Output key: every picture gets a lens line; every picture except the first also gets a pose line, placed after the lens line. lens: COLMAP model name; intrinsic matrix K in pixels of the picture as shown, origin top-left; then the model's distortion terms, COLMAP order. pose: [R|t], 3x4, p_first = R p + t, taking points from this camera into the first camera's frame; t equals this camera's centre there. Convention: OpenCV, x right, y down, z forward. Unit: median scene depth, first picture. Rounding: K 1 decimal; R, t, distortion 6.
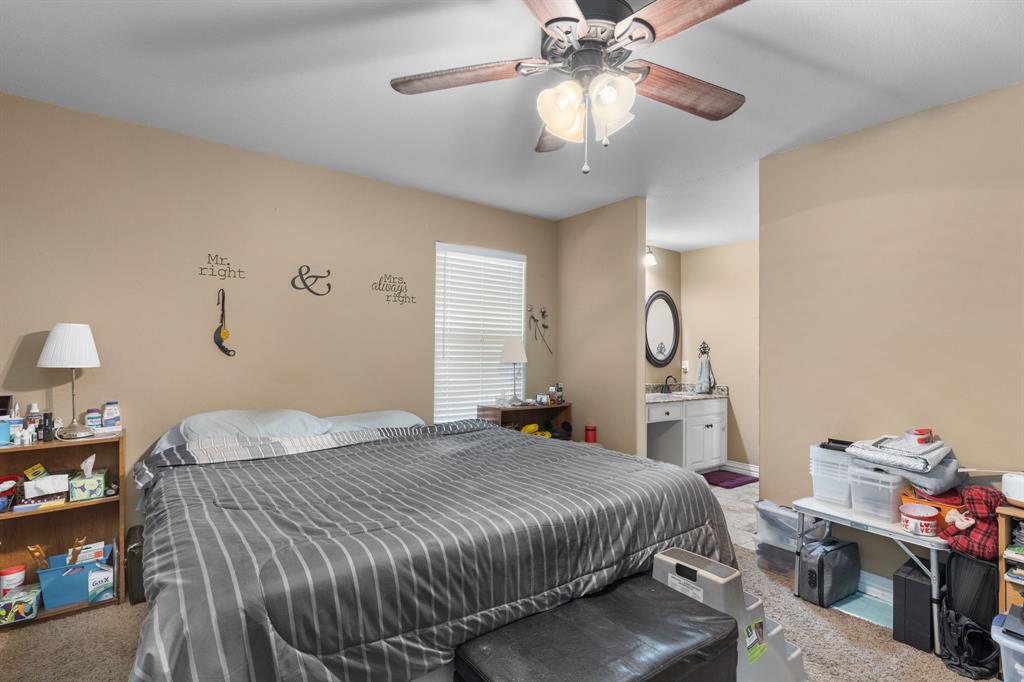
lens RADIAL K [[447.3, 0, 512.0], [0, 447.3, 341.0], [0, 0, 1]] dist [0.001607, 0.000205]
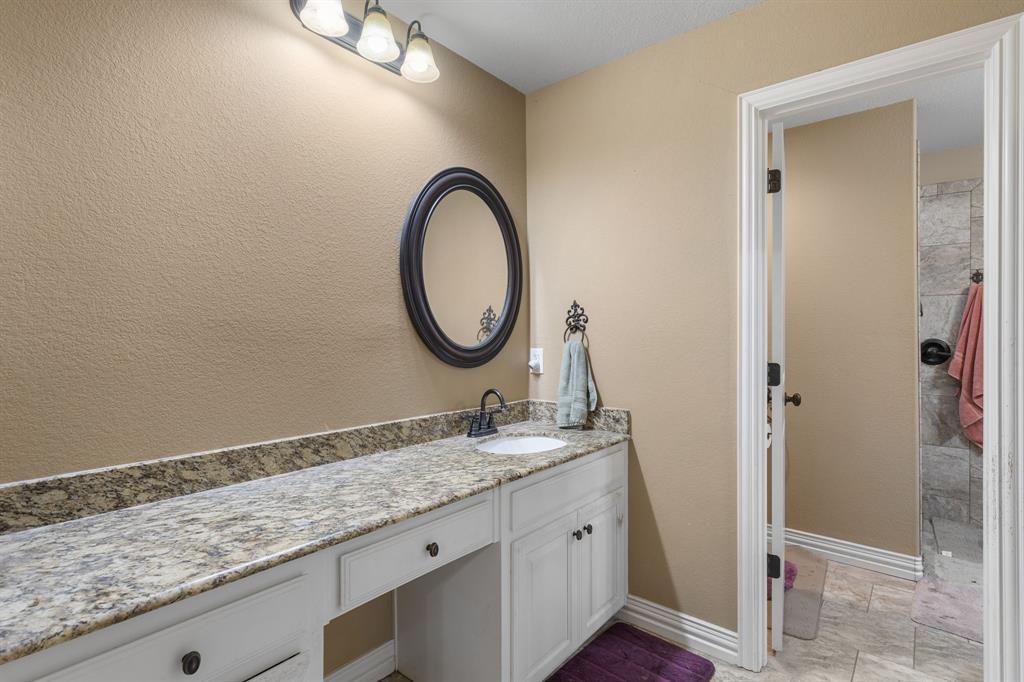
lens RADIAL K [[494.0, 0, 515.5], [0, 494.0, 338.4], [0, 0, 1]] dist [-0.000723, -0.000321]
pose [[0.972375, -0.021766, 0.232406, 0.274428], [0.013753, 0.999256, 0.036043, 0.018471], [-0.233018, -0.031851, 0.971951, 0.579504]]
